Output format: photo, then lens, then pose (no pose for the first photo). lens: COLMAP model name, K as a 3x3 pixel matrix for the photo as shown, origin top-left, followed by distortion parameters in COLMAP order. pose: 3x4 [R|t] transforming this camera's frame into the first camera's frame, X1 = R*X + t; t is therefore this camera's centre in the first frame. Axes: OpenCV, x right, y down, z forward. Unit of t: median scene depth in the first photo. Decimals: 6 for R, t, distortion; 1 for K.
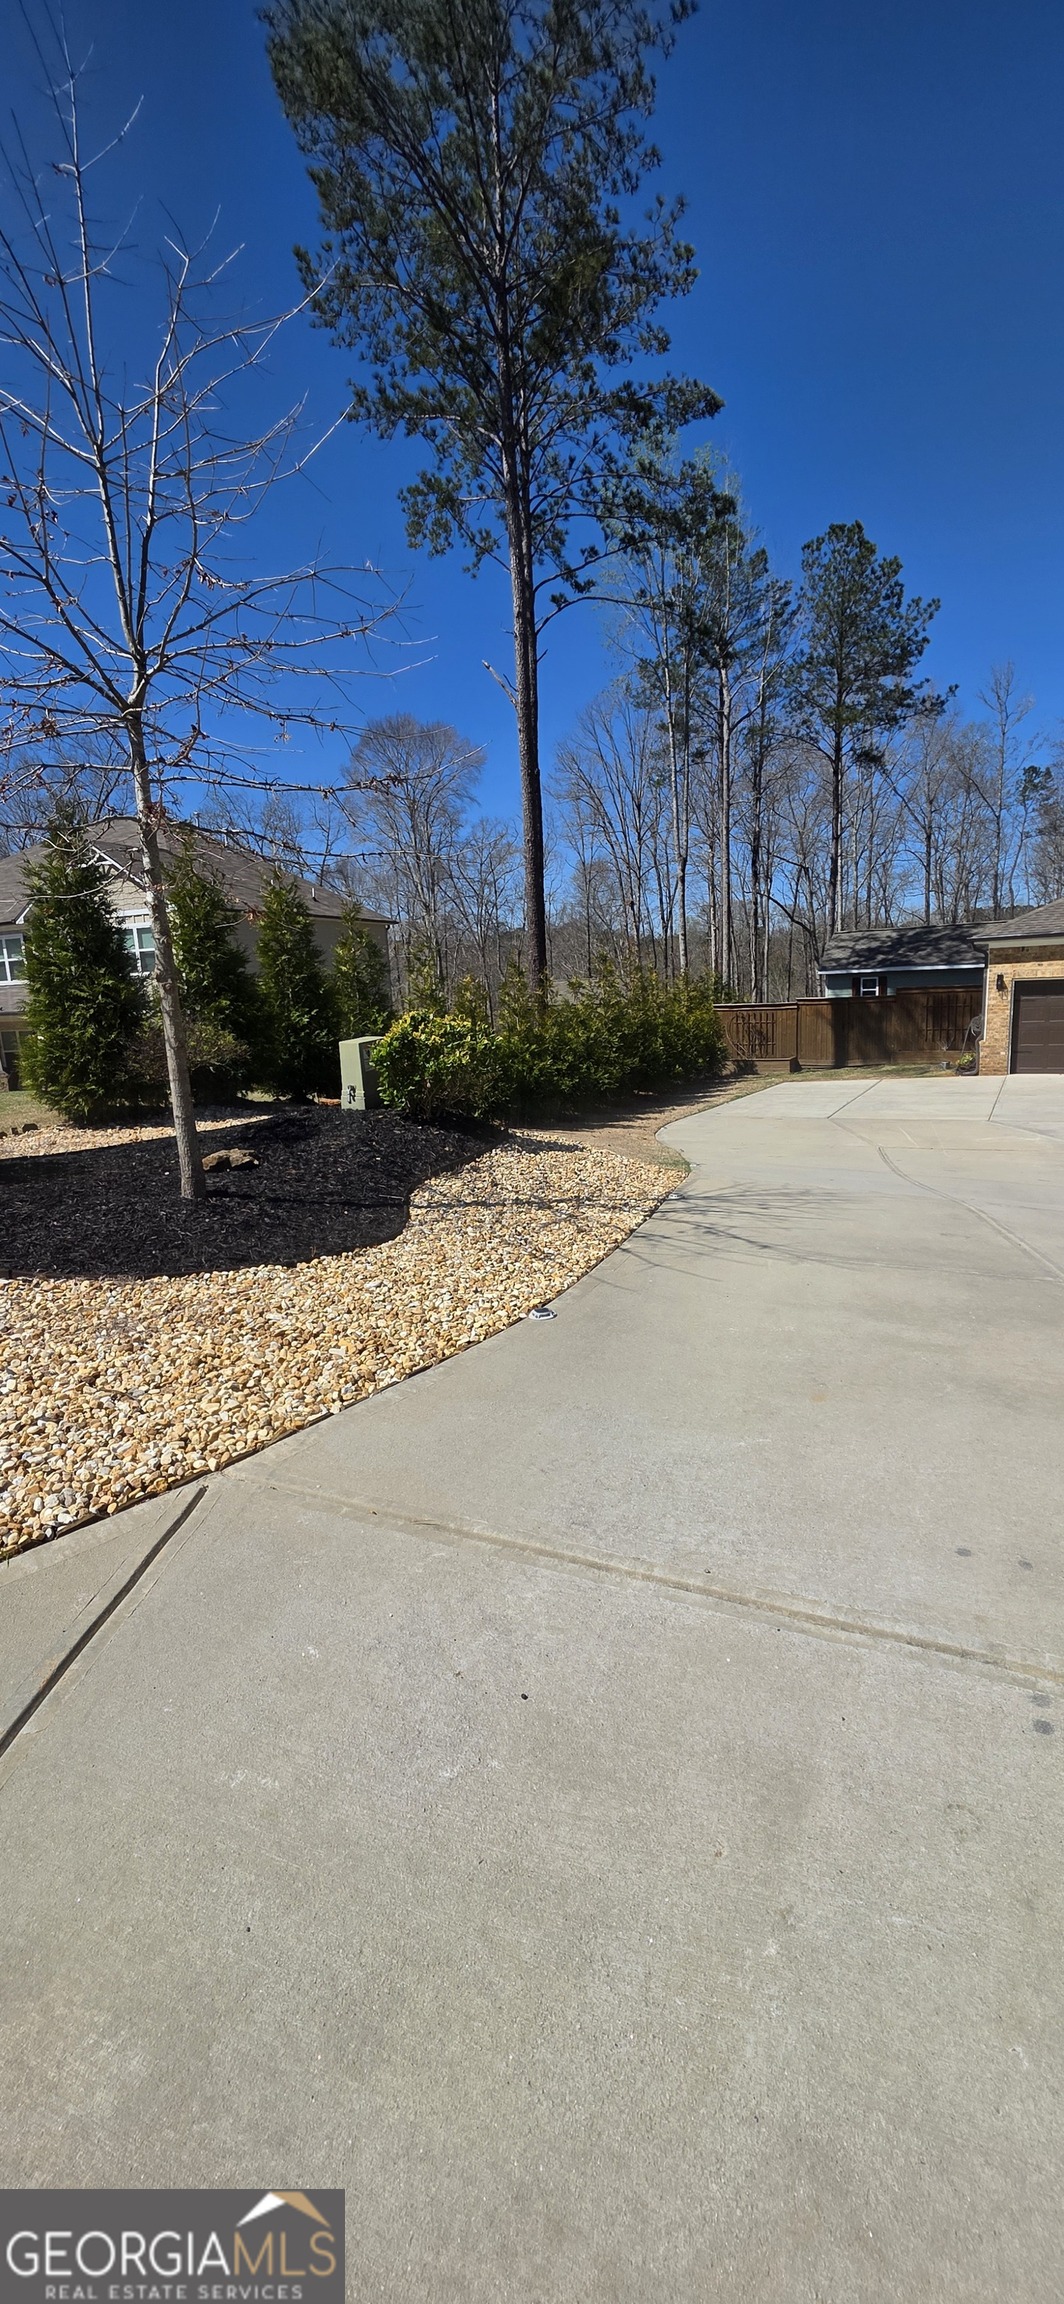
lens RADIAL K [[937.4, 0, 529.7], [0, 937.4, 1172.7], [0, 0, 1]] dist [0.012109, 0.000161]
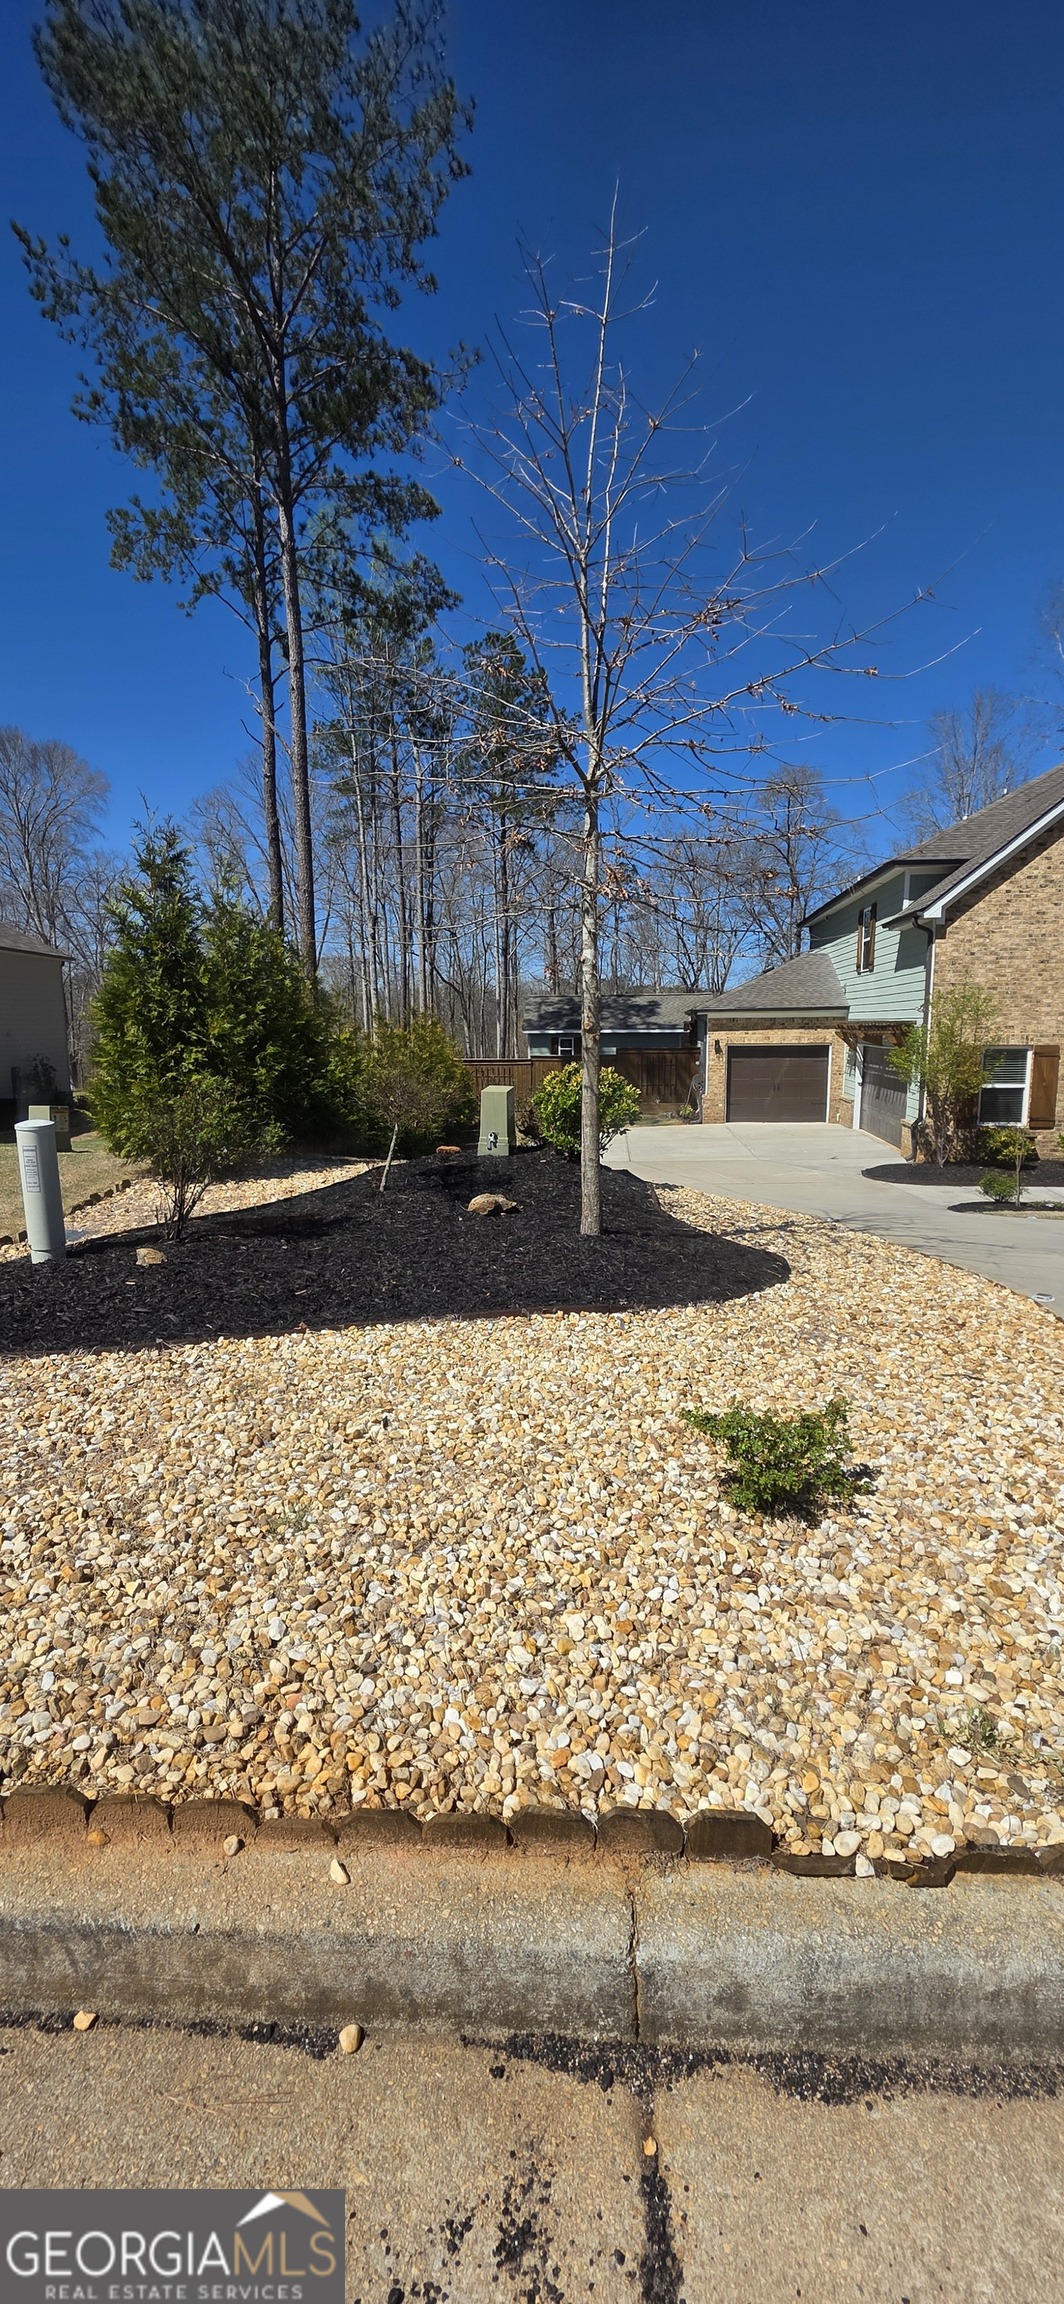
lens RADIAL K [[940.1, 0, 545.2], [0, 940.1, 1180.8], [0, 0, 1]] dist [-0.000770, -0.000043]
pose [[0.908473, -0.031631, 0.416744, -0.162745], [0.051249, 0.998038, -0.035967, 0.000128], [-0.414789, 0.054033, 0.908312, 0.010068]]
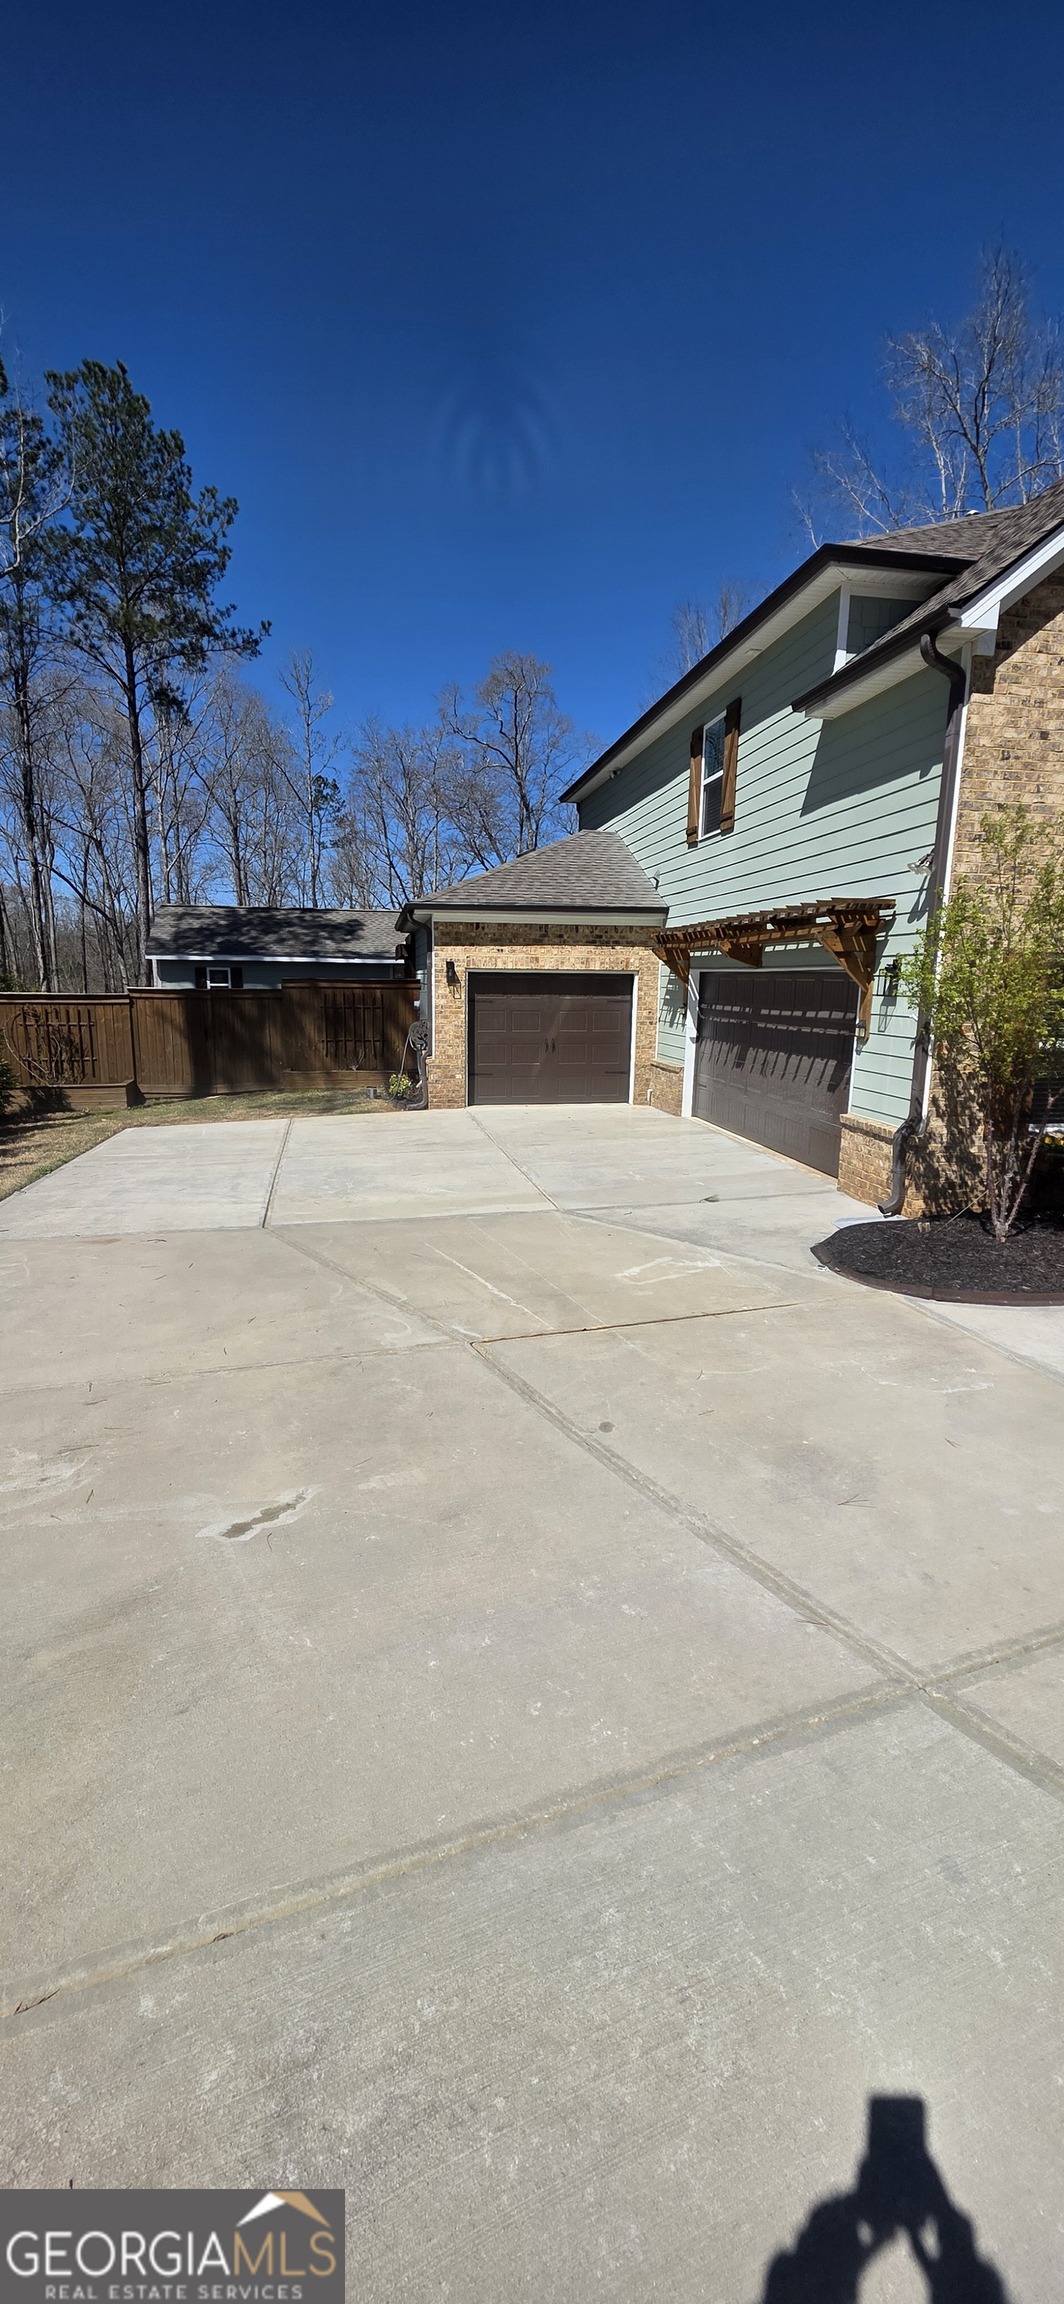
lens RADIAL K [[937.4, 0, 529.7], [0, 937.4, 1172.7], [0, 0, 1]] dist [0.012109, 0.000161]
pose [[0.760356, -0.080992, 0.644436, 0.076728], [0.085749, 0.996028, 0.024007, -0.056009], [-0.643821, 0.037006, 0.764281, 0.361428]]
